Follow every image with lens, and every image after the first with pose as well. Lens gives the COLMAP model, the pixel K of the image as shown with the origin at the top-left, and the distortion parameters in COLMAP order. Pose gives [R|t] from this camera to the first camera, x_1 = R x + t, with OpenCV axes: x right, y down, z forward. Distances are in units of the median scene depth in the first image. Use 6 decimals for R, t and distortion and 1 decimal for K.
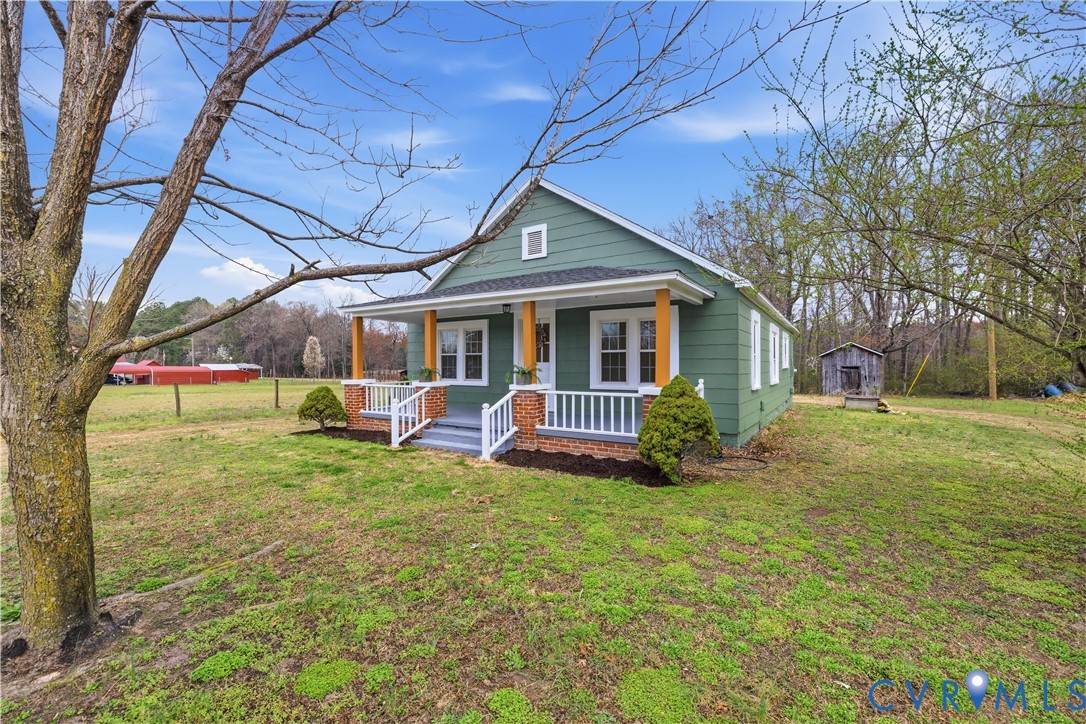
lens RADIAL K [[462.8, 0, 543.0], [0, 462.8, 362.0], [0, 0, 1]] dist [0.000594, -0.000011]
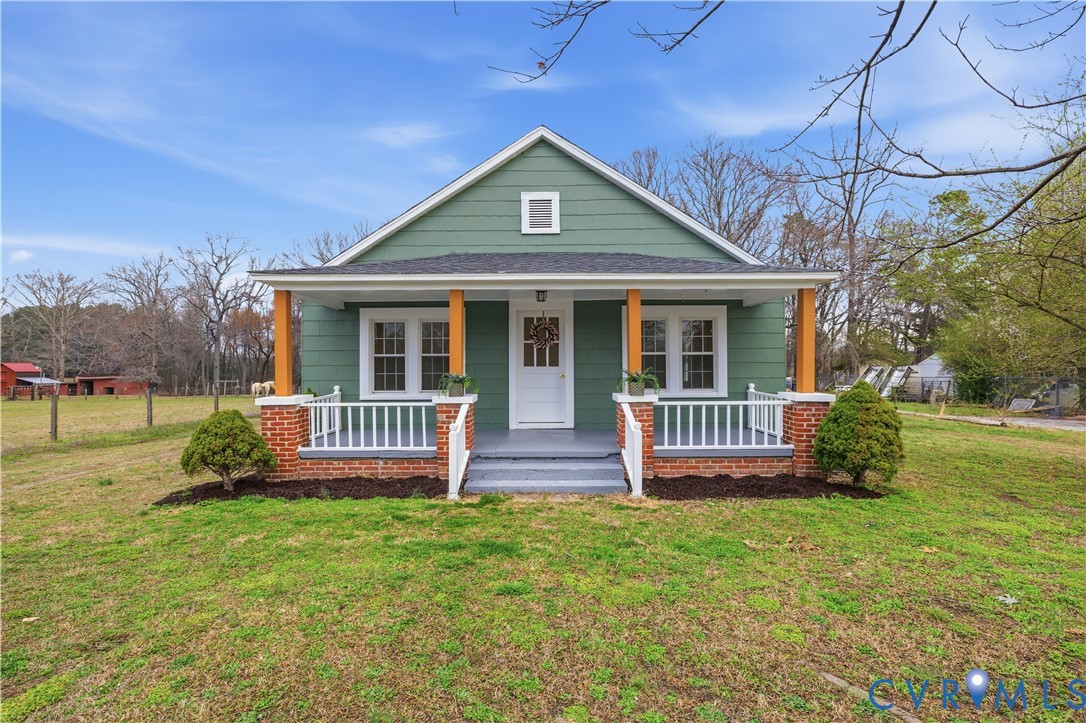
lens RADIAL K [[494.4, 0, 543.4], [0, 494.4, 376.5], [0, 0, 1]] dist [-0.002967, -0.000139]
pose [[0.841138, -0.012187, 0.540683, -0.528058], [0.001784, 0.999803, 0.019761, 0.000904], [-0.540817, -0.015657, 0.840994, 0.328314]]
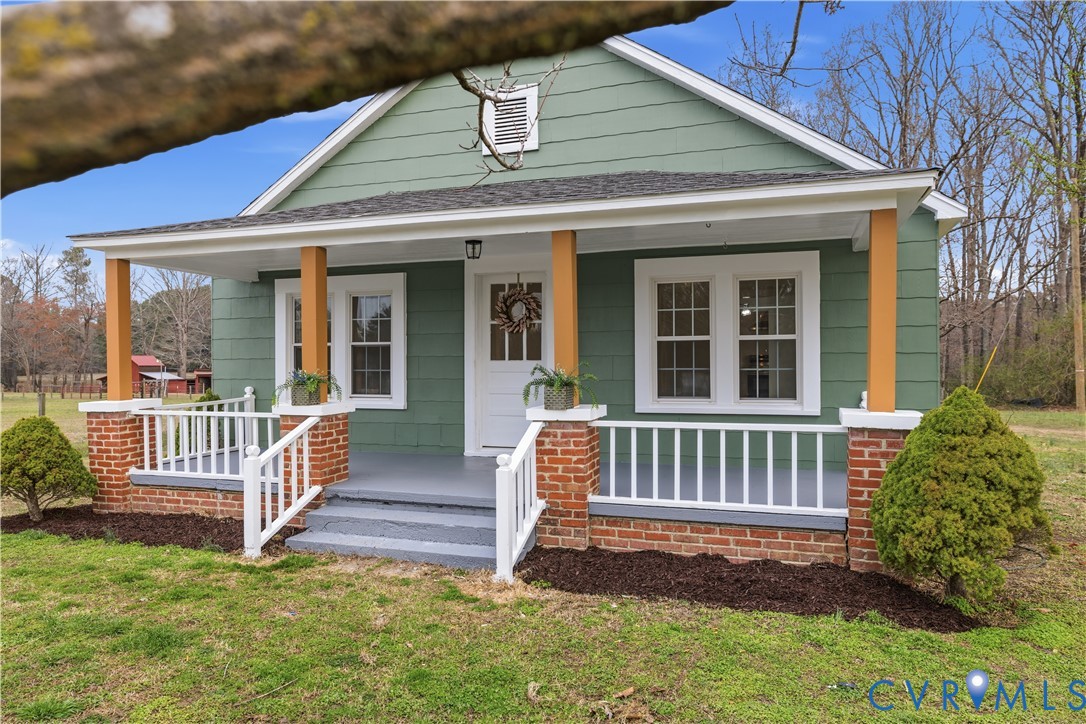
lens RADIAL K [[735.5, 0, 538.9], [0, 735.5, 374.7], [0, 0, 1]] dist [0.004984, 0.001093]
pose [[0.971680, -0.006934, 0.236198, -0.200045], [0.002232, 0.999794, 0.020168, -0.000166], [-0.236289, -0.019069, 0.971496, 0.244493]]
